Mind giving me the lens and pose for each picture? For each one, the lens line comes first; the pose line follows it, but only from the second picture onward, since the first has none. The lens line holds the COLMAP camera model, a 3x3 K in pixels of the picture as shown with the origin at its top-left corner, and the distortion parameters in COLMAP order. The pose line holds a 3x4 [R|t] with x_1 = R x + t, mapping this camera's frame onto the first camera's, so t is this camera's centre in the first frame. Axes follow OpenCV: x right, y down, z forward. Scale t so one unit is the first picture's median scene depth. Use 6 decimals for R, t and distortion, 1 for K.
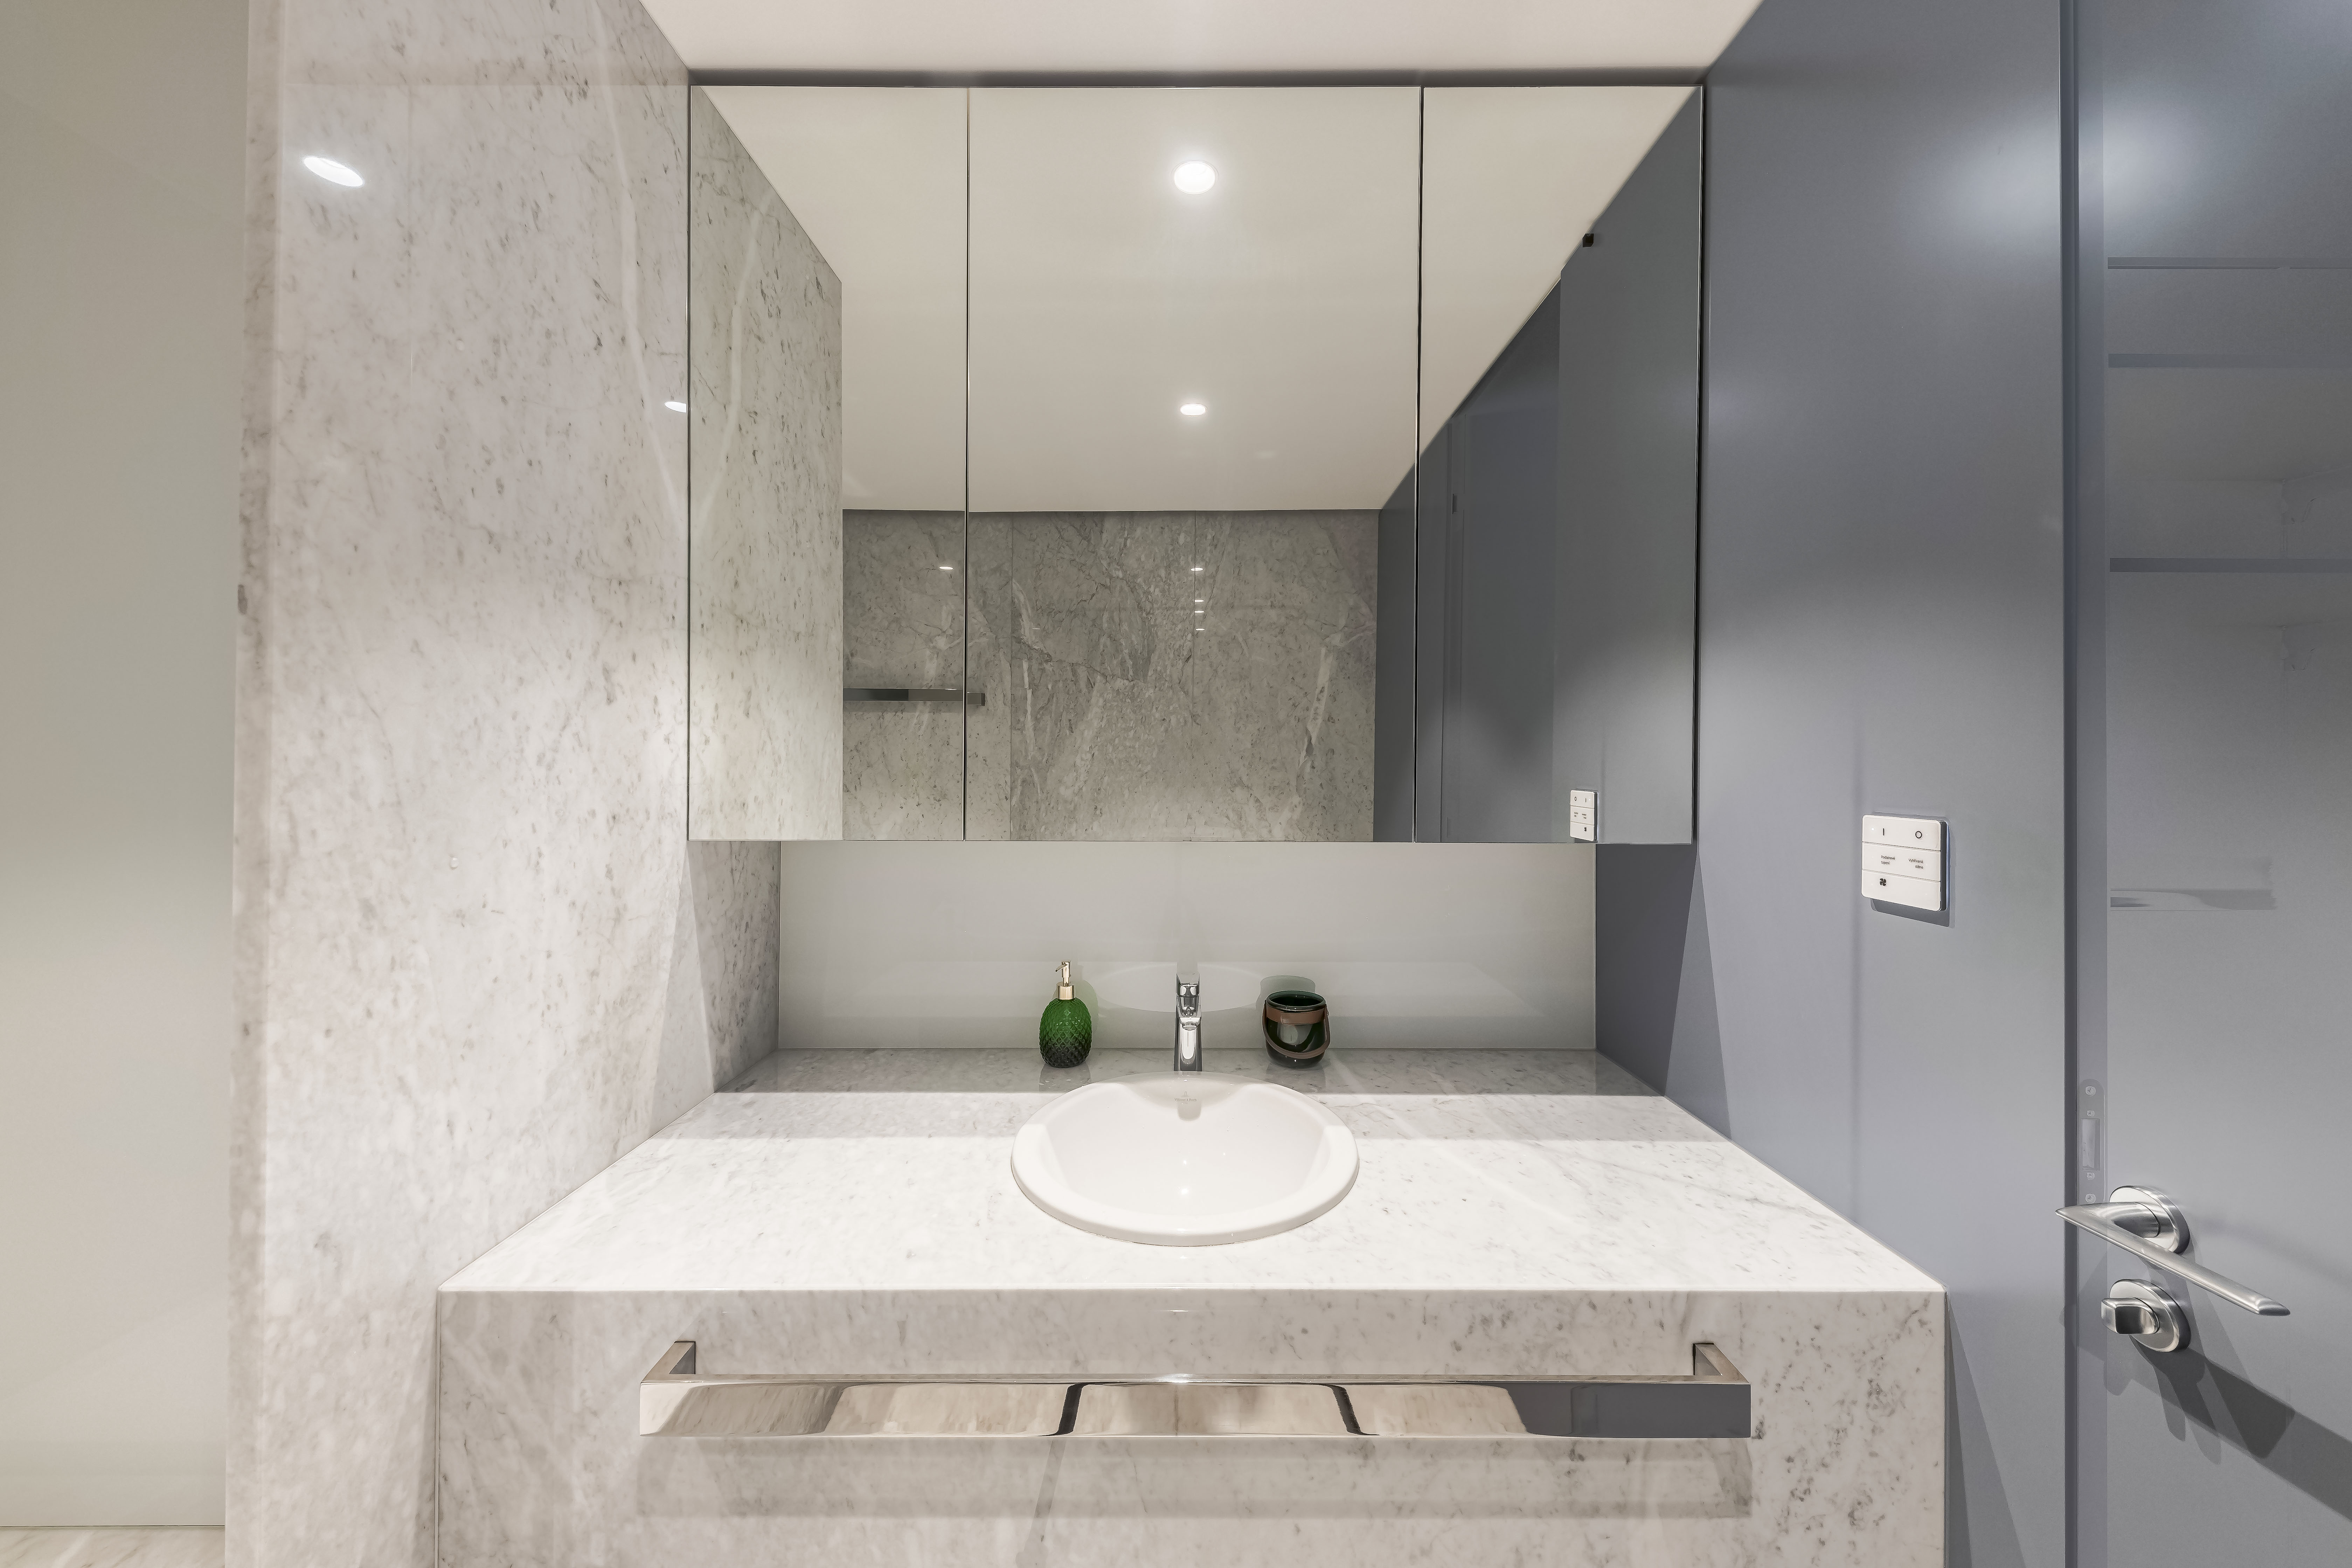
lens RADIAL K [[772.8, 0, 1187.2], [0, 772.8, 751.7], [0, 0, 1]] dist [-0.000267, -0.000432]
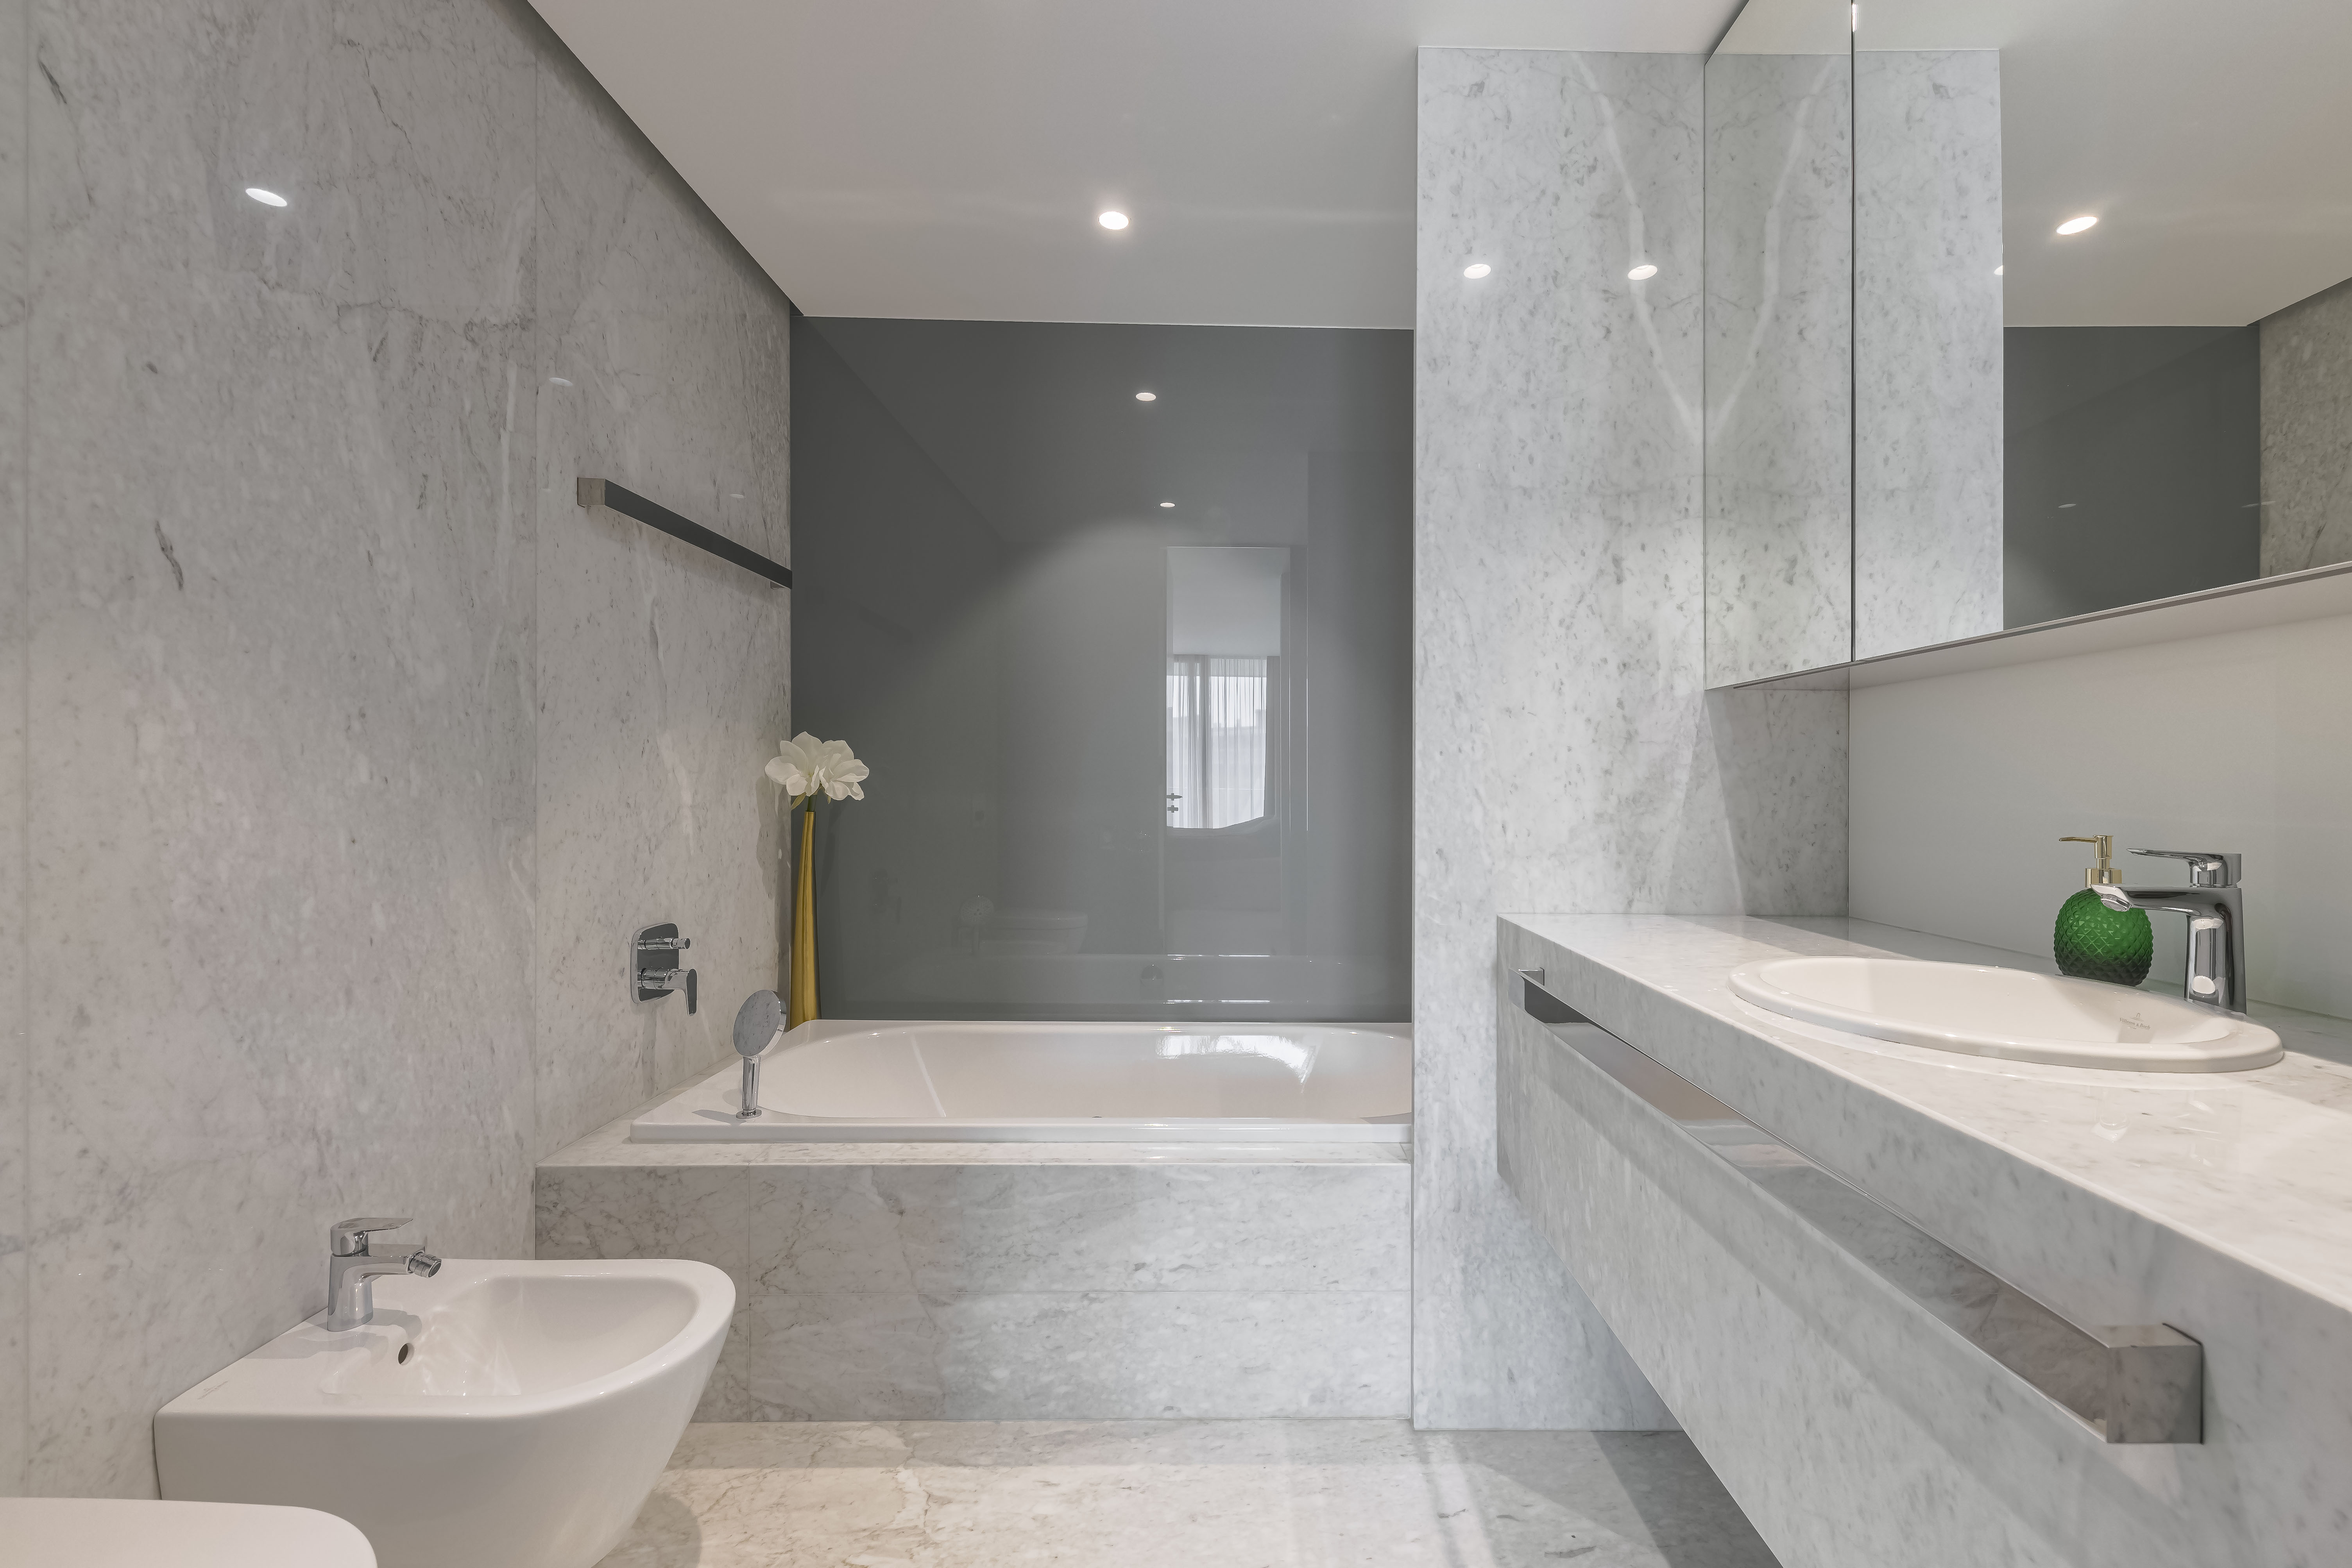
lens RADIAL K [[862.6, 0, 1182.6], [0, 862.6, 763.6], [0, 0, 1]] dist [0.005434, -0.001742]
pose [[-0.009602, 0.011678, -0.999886, 0.887456], [0.001029, 0.999931, 0.011668, 0.261829], [0.999953, -0.000917, -0.009614, 0.229987]]
